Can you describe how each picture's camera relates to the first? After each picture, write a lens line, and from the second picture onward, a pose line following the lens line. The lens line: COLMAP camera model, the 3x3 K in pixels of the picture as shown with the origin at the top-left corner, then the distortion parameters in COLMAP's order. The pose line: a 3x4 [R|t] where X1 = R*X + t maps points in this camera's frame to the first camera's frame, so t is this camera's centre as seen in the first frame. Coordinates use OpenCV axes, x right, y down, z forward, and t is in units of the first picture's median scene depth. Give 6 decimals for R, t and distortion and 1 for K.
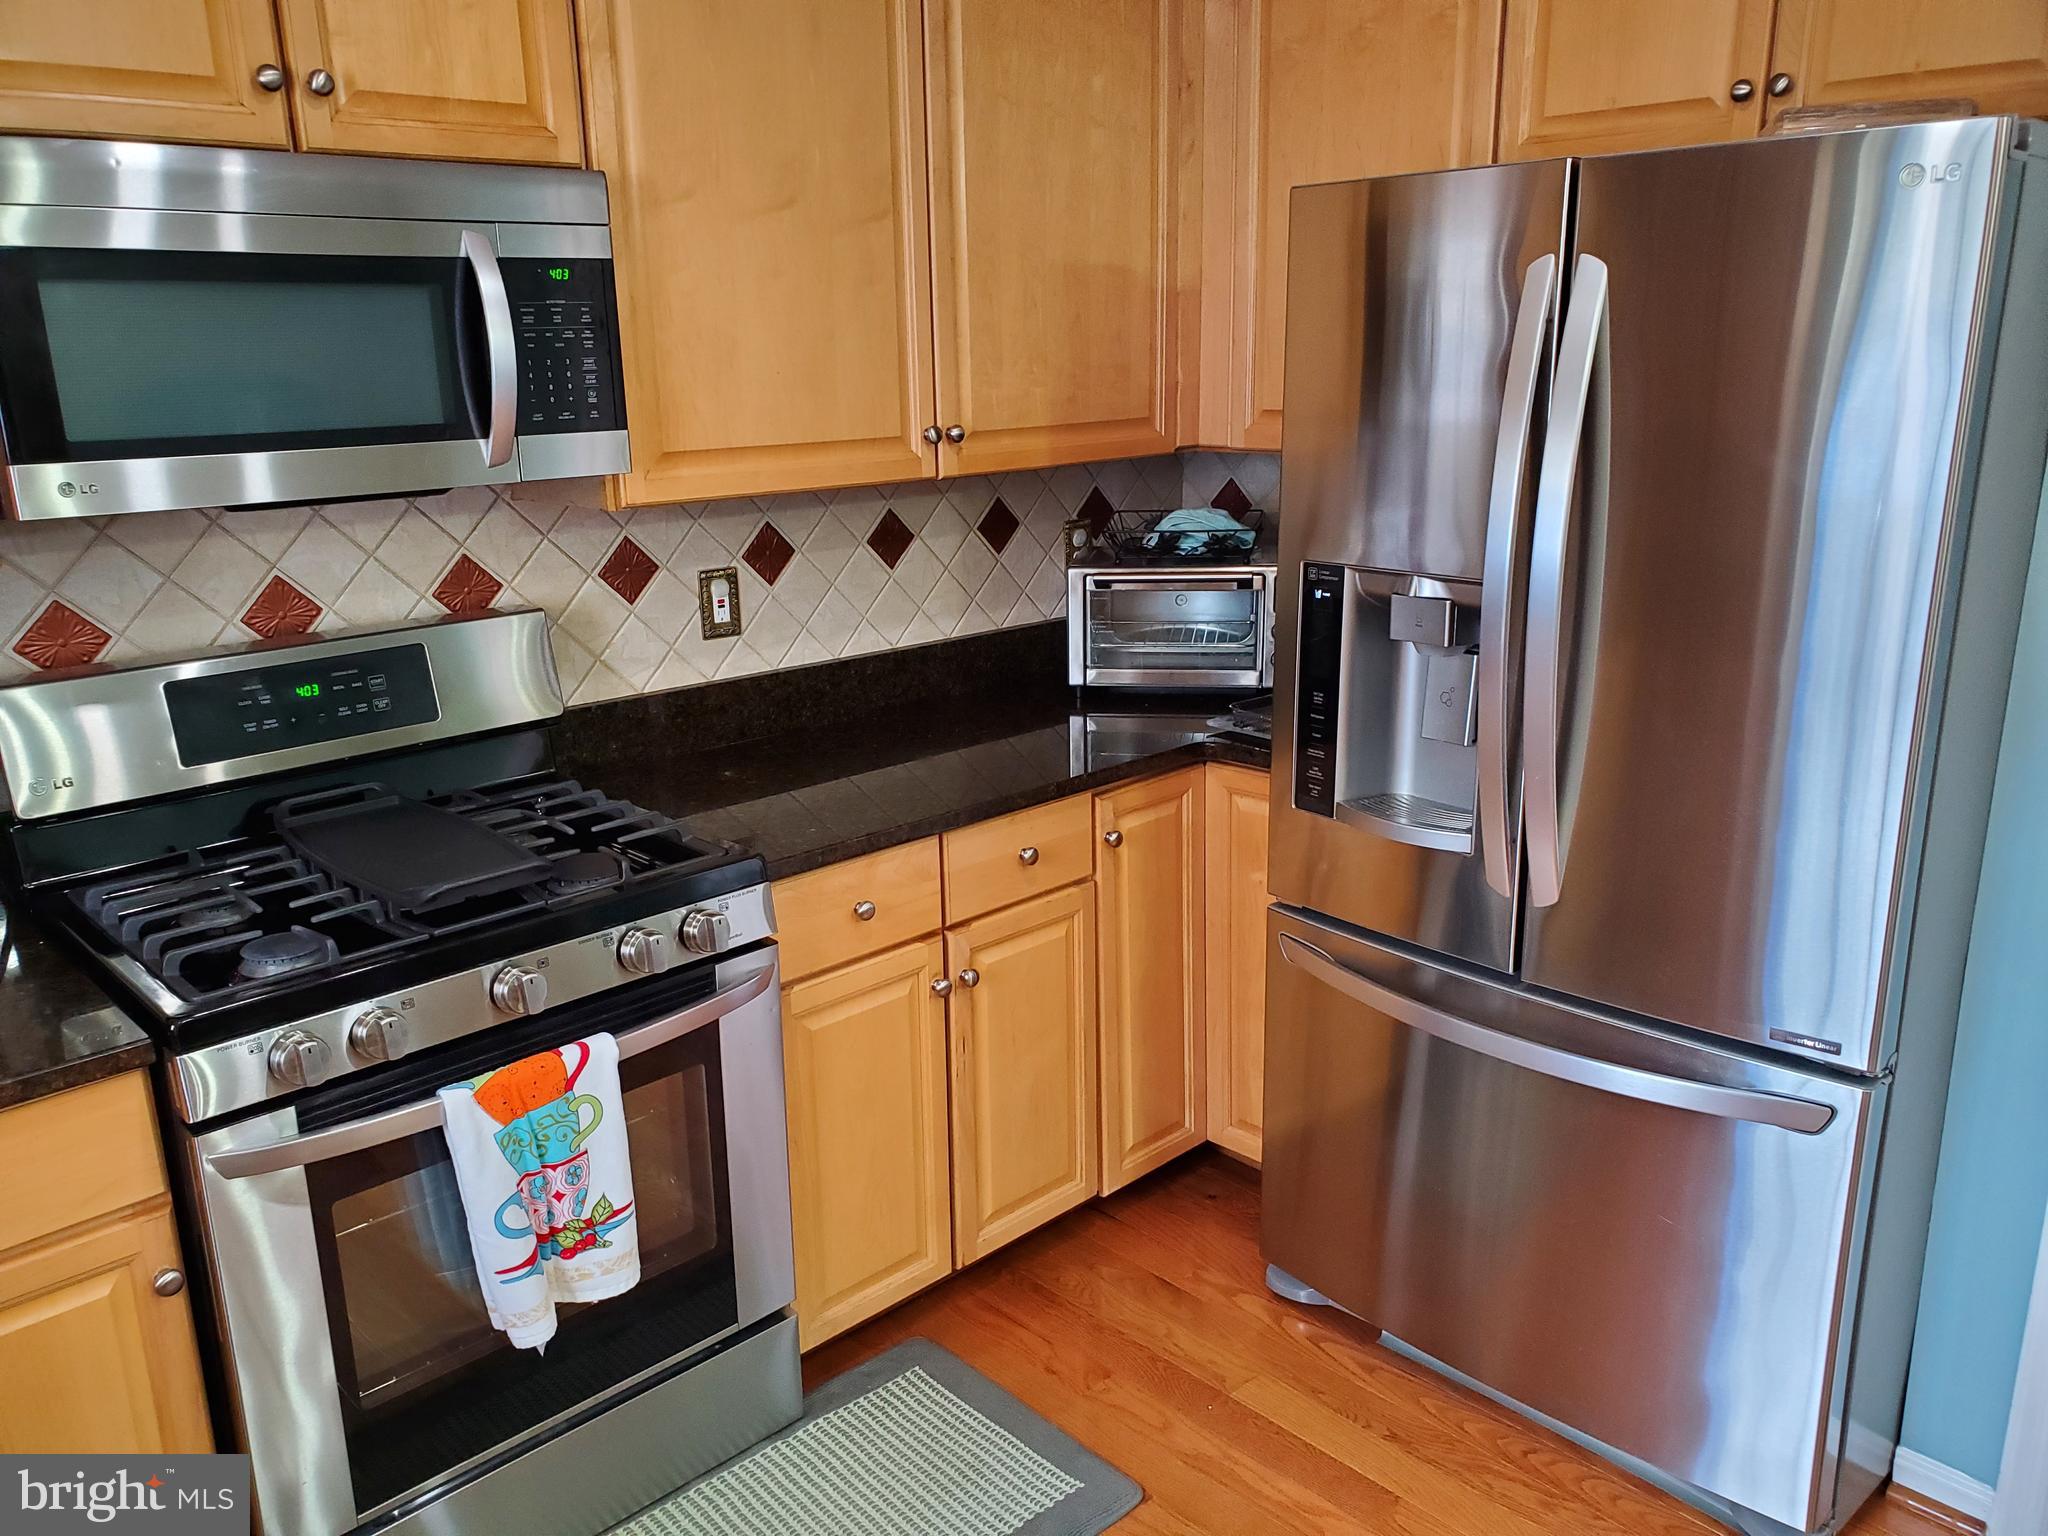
lens RADIAL K [[1610.3, 0, 1031.8], [0, 1610.3, 777.3], [0, 0, 1]] dist [0.046913, -0.058997]
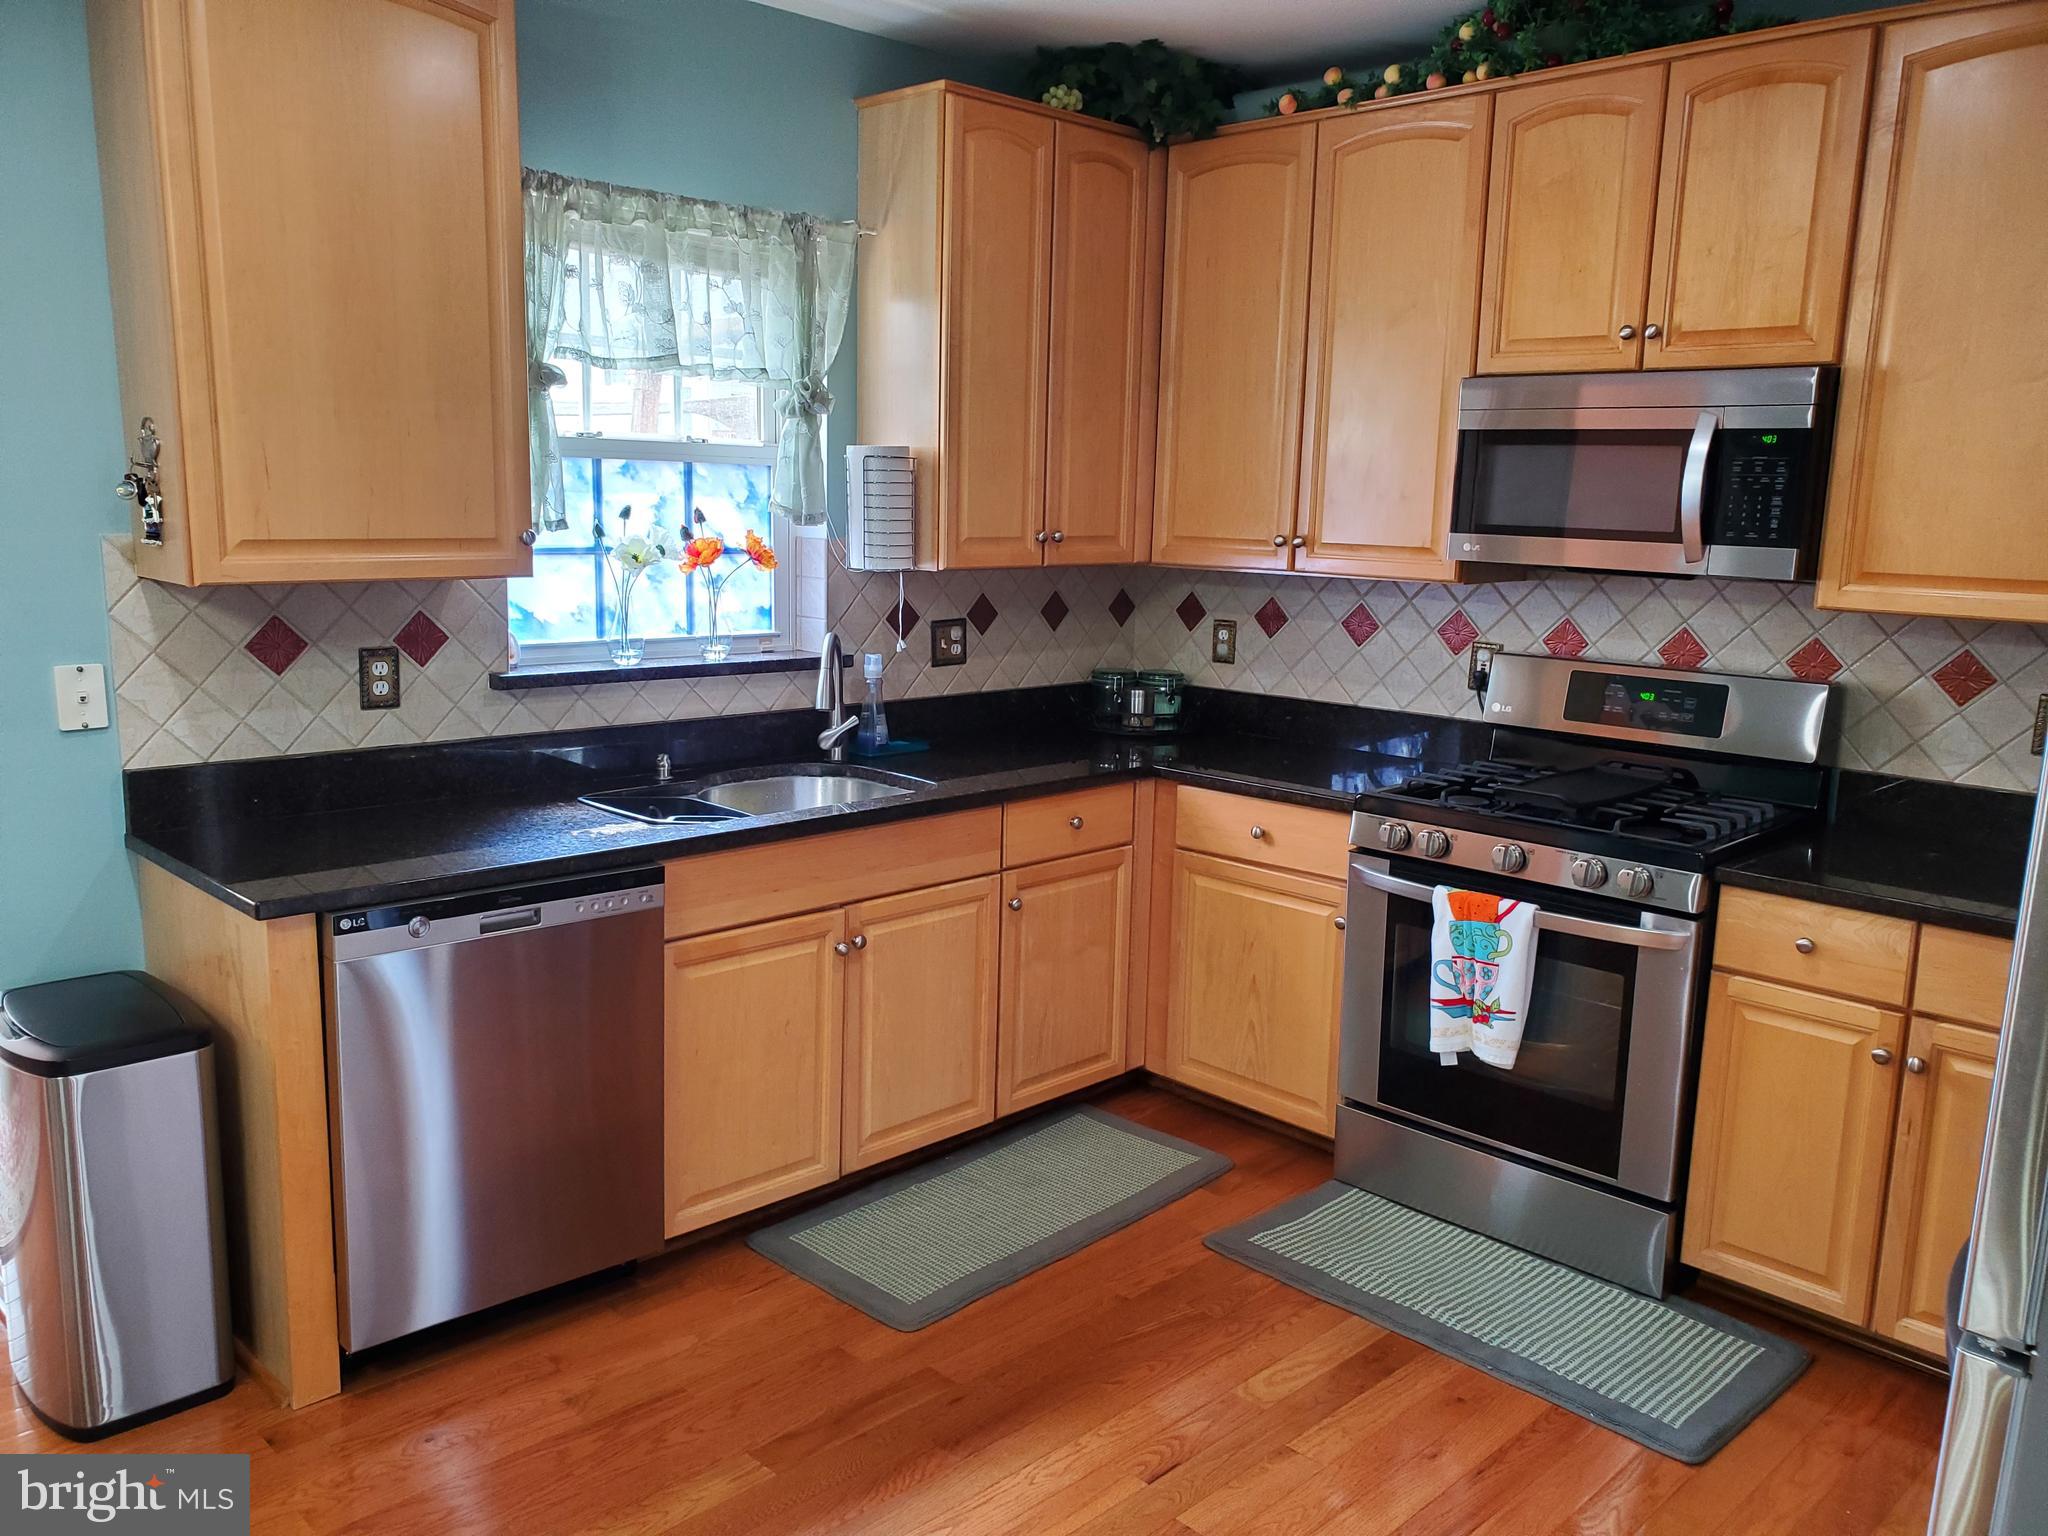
lens RADIAL K [[1644.7, 0, 1024.0], [0, 1644.7, 768.0], [0, 0, 1]] dist [0.045404, -0.002135]
pose [[0.022624, 0.196292, -0.980285, 1.007941], [-0.293352, 0.938677, 0.181190, -0.090421], [0.955737, 0.283469, 0.078819, 0.274323]]
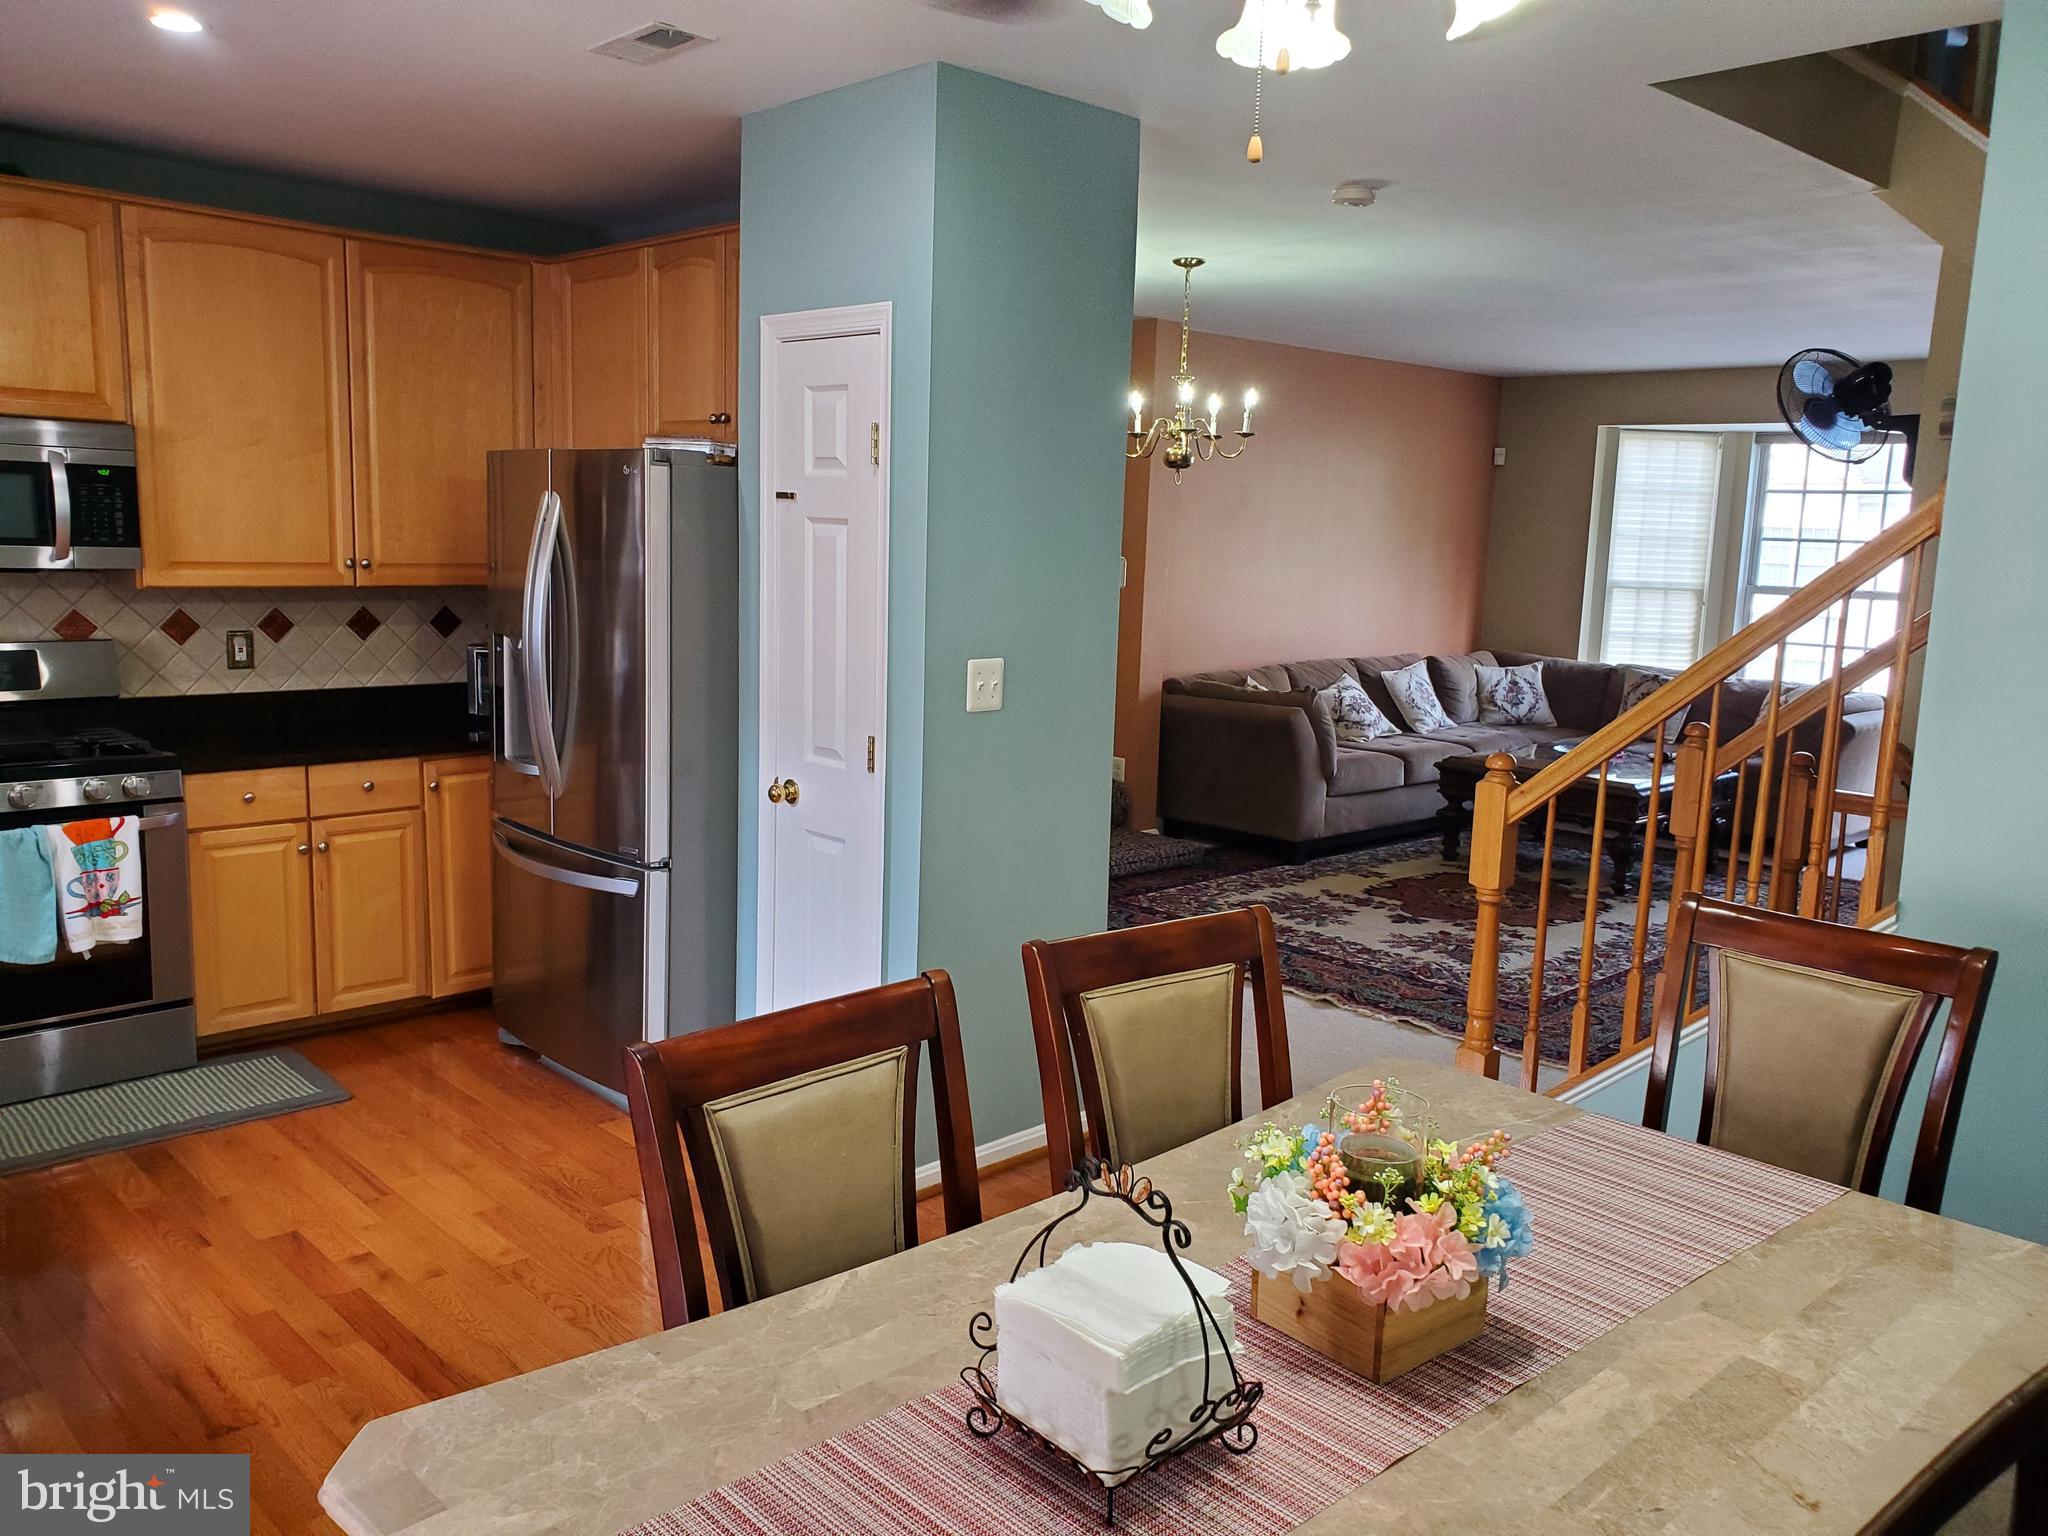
lens RADIAL K [[1582.9, 0, 1024.0], [0, 1582.9, 768.0], [0, 0, 1]] dist [0.006401, 0.006235]
pose [[0.998706, 0.050467, 0.006314, 0.750135], [-0.049407, 0.992126, -0.115086, 0.203838], [-0.012072, 0.114625, 0.993336, -0.837892]]
